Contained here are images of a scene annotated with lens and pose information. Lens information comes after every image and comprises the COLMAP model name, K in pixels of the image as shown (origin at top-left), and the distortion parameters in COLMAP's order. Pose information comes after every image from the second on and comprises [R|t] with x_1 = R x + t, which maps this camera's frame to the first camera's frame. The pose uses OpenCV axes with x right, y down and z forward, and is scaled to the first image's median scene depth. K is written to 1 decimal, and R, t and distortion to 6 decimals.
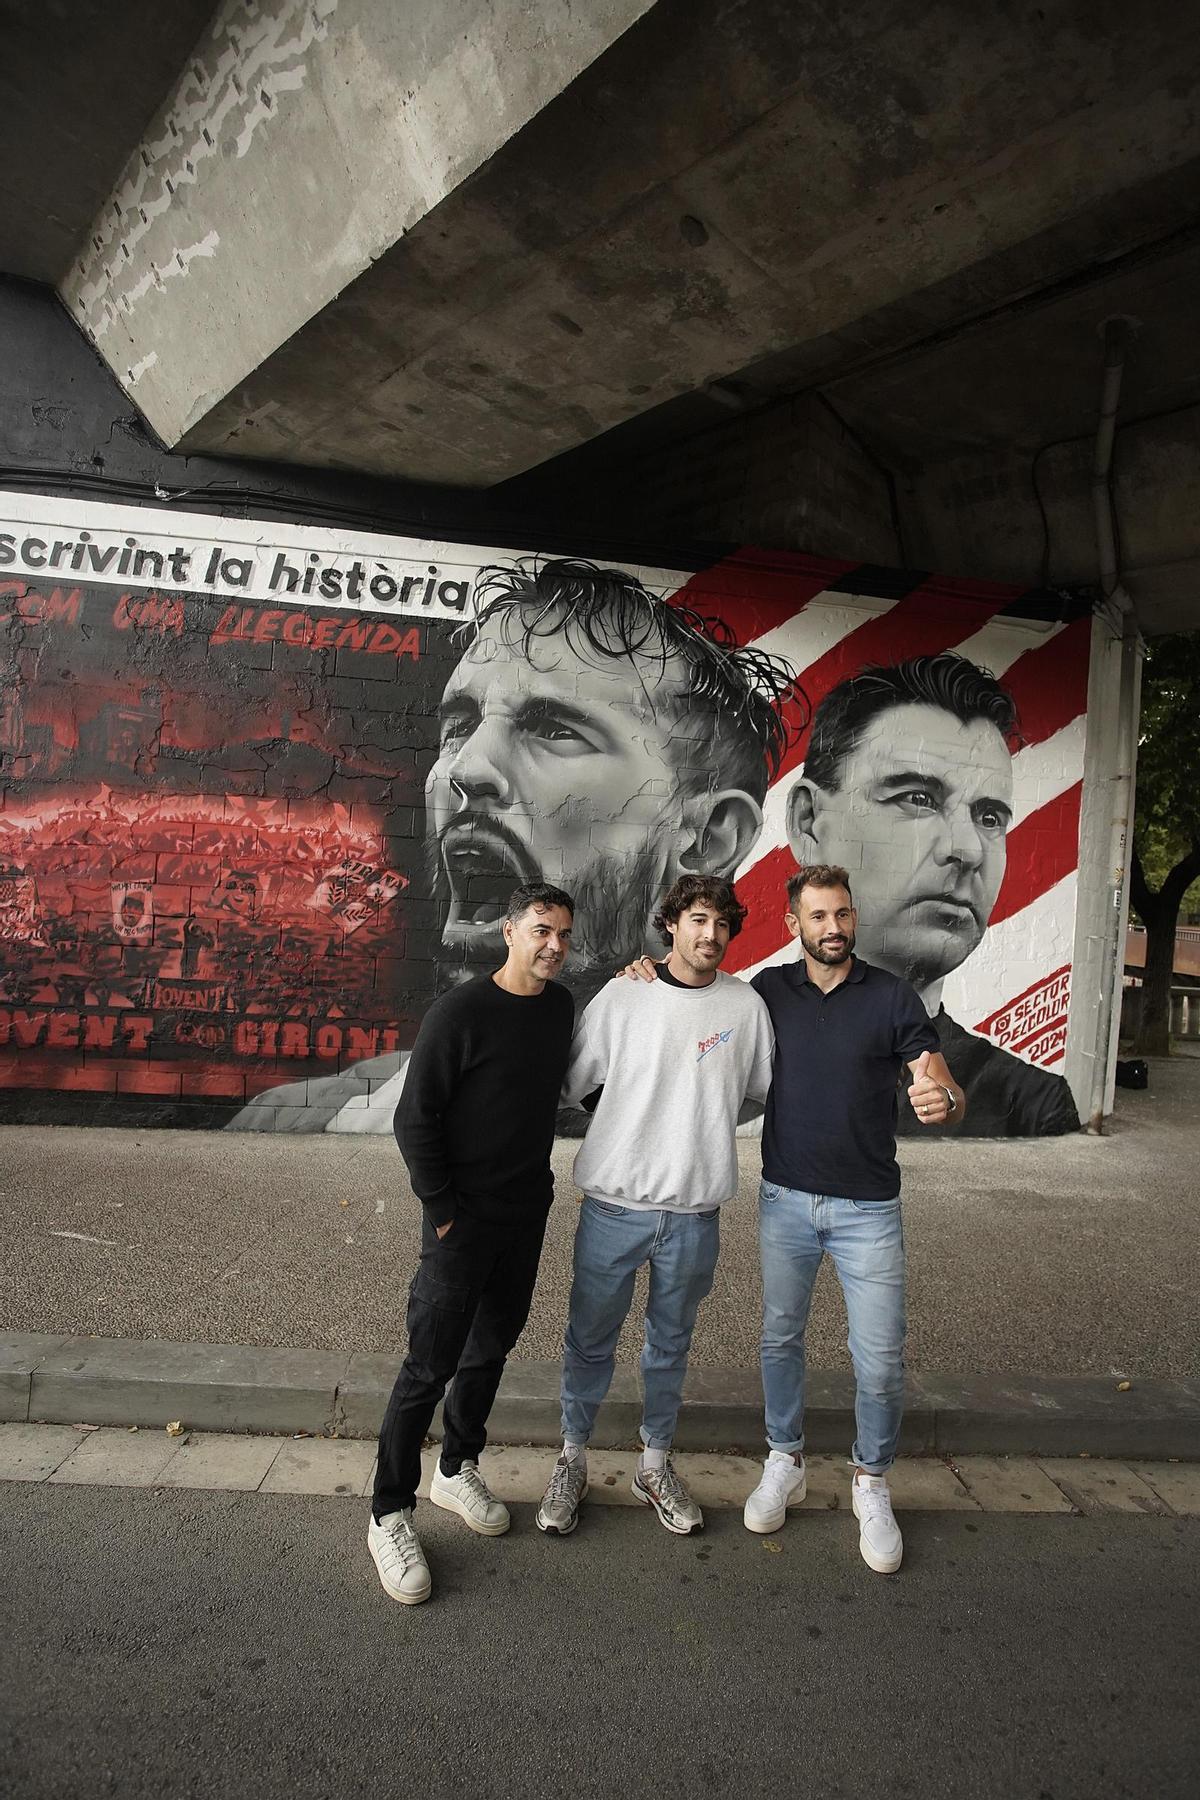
lens RADIAL K [[921.4, 0, 596.4], [0, 921.4, 906.0], [0, 0, 1]] dist [-0.067545, 0.033183]
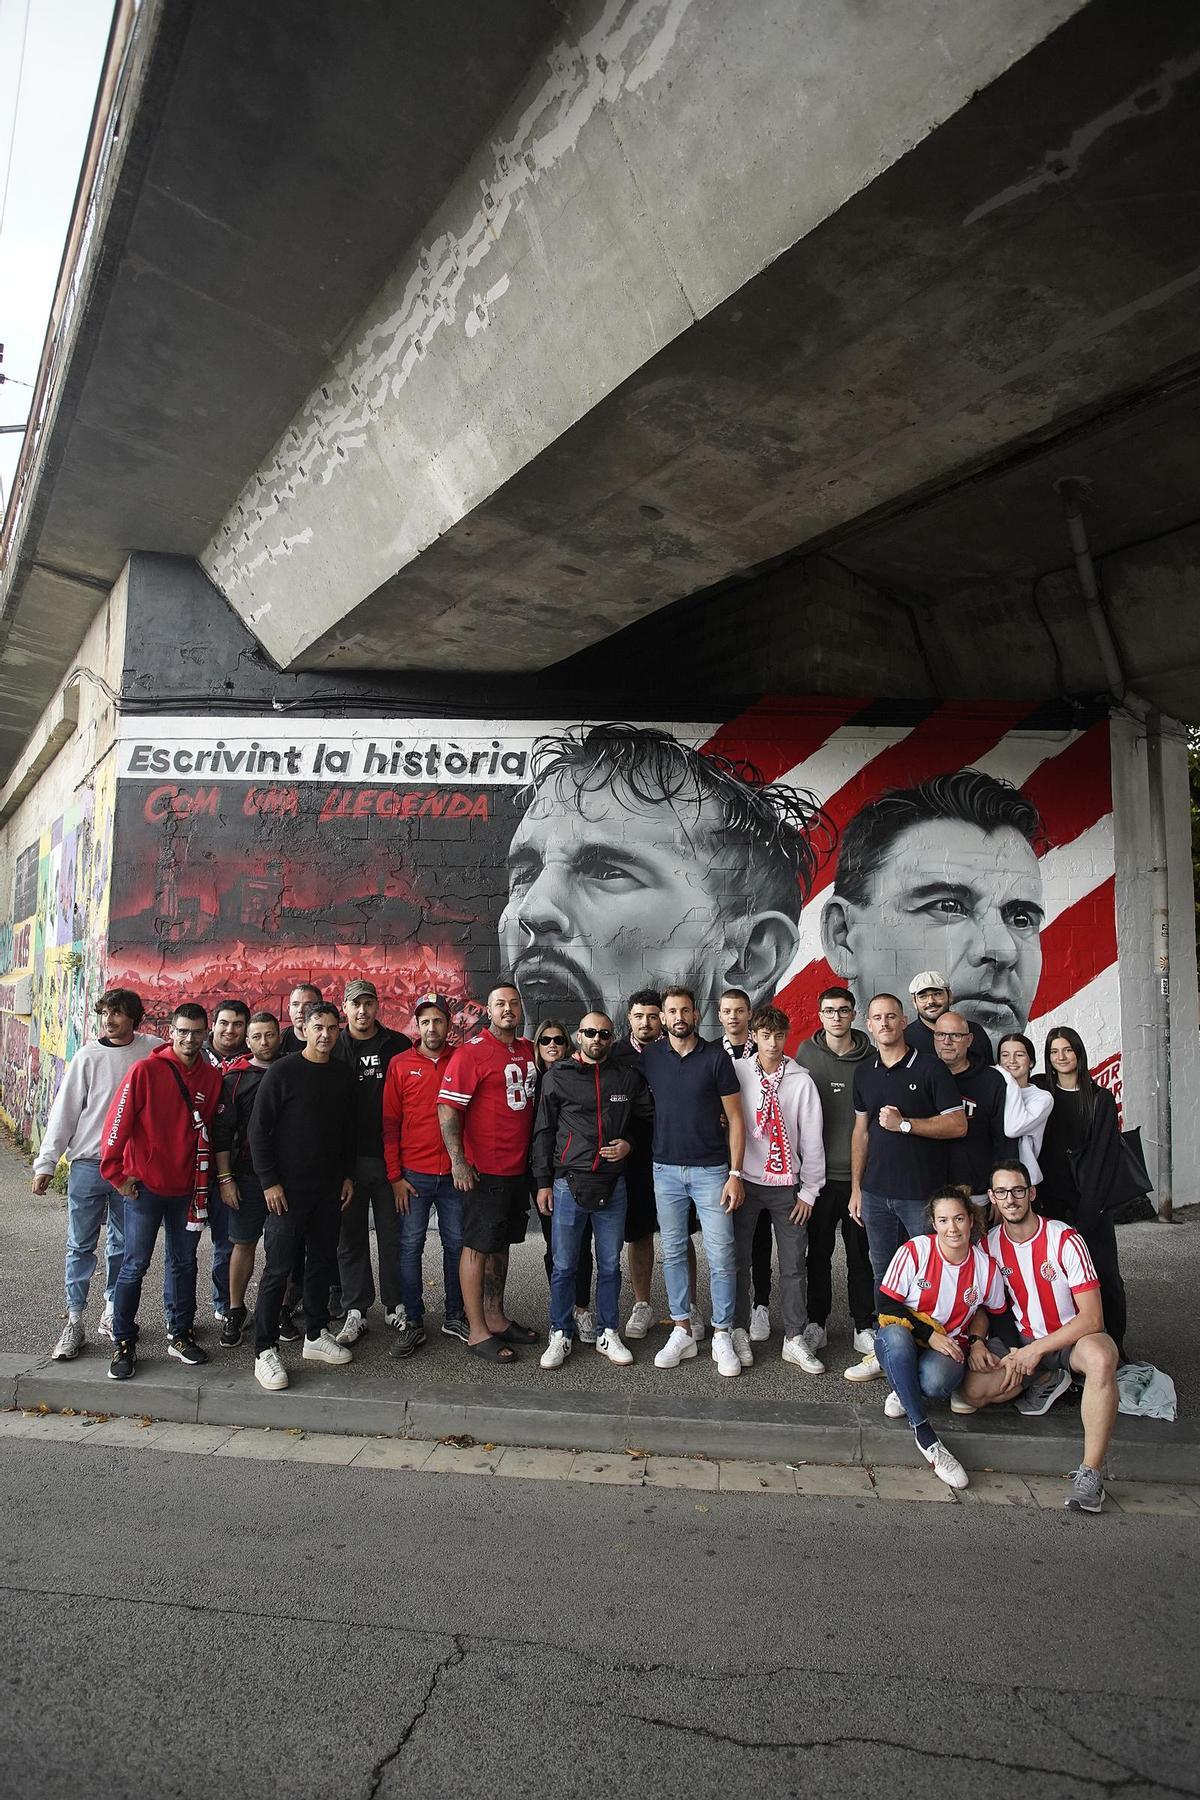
lens RADIAL K [[989.3, 0, 589.1], [0, 989.3, 902.5], [0, 0, 1]] dist [-0.062551, 0.028044]
pose [[0.986321, -0.064392, -0.151737, 0.122413], [0.049187, 0.993576, -0.101920, -0.027040], [0.157325, 0.093063, 0.983152, -0.227161]]
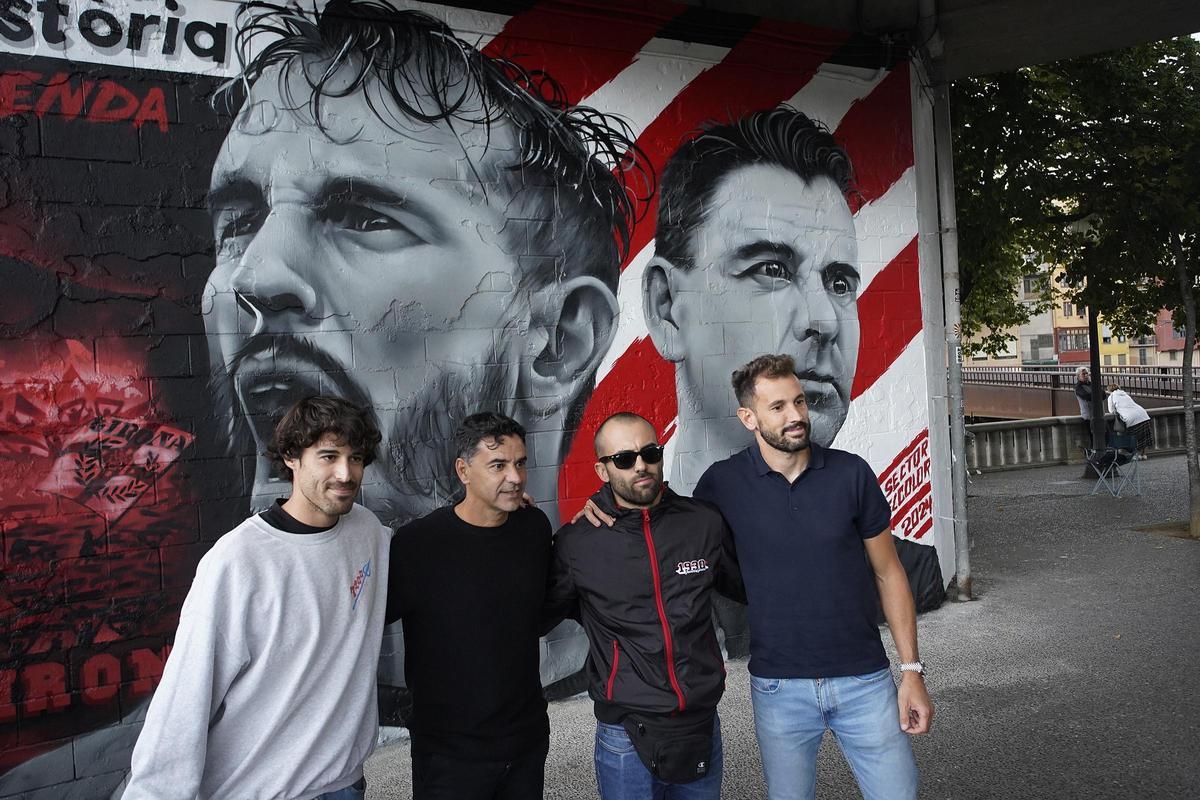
lens RADIAL K [[961.9, 0, 589.9], [0, 961.9, 397.1], [0, 0, 1]] dist [-0.025140, 0.075472]
pose [[0.940817, -0.117711, 0.317817, -0.147043], [0.116385, 0.992933, 0.023227, -0.039009], [-0.318305, 0.015137, 0.947867, 0.176103]]
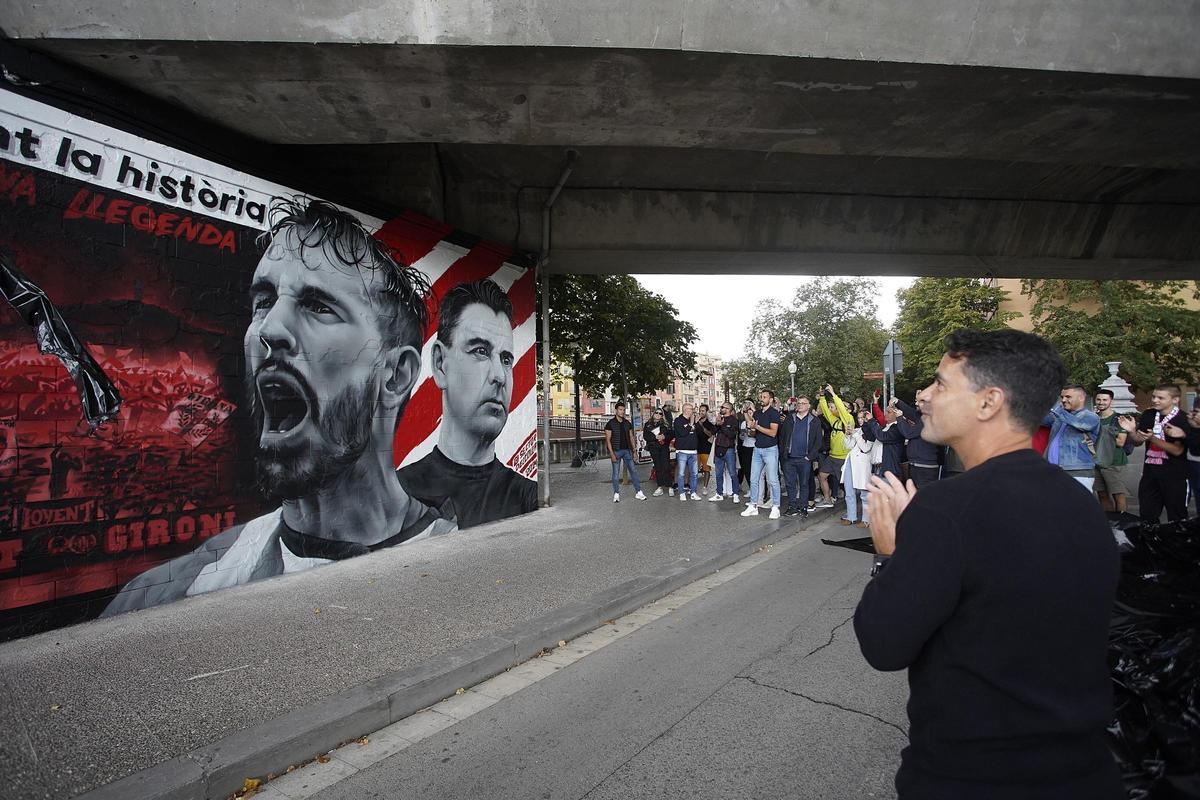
lens RADIAL K [[614.2, 0, 597.4], [0, 614.2, 394.9], [0, 0, 1]] dist [-0.067545, 0.033183]
pose [[0.628392, -0.040726, 0.776830, -0.580269], [0.056741, 0.998368, 0.006441, -0.019086], [-0.775825, 0.040031, 0.629677, -0.030365]]
